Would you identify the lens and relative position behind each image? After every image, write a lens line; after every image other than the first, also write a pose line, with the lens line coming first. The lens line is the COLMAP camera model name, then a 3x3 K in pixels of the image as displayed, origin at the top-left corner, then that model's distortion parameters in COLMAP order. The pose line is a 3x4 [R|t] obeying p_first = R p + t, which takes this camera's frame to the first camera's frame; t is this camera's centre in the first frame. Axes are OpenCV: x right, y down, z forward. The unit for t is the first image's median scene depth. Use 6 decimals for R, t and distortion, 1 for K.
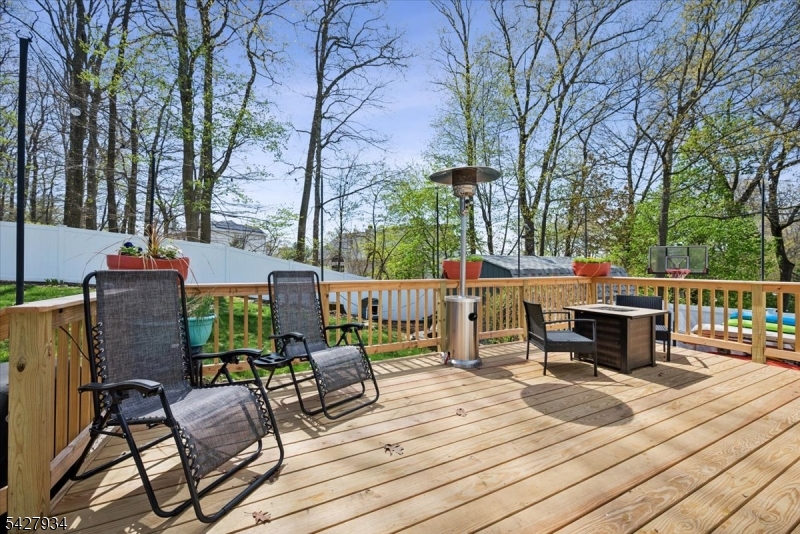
lens RADIAL K [[312.2, 0, 402.3], [0, 312.2, 266.4], [0, 0, 1]] dist [-0.000662, -0.000141]
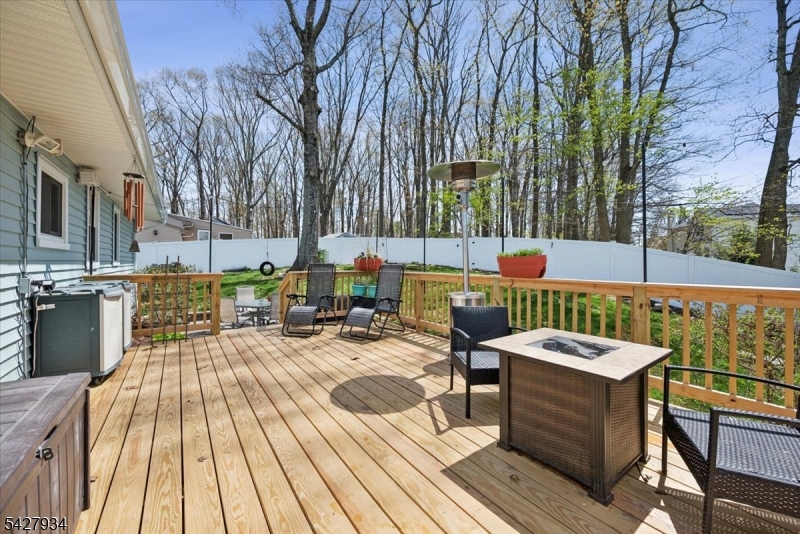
lens RADIAL K [[312.2, 0, 404.8], [0, 312.2, 263.7], [0, 0, 1]] dist [-0.000662, -0.000141]
pose [[0.171424, 0.007637, -0.985168, 1.472732], [-0.002774, 0.999970, 0.007269, -0.002097], [0.985193, 0.001486, 0.171440, 0.843252]]
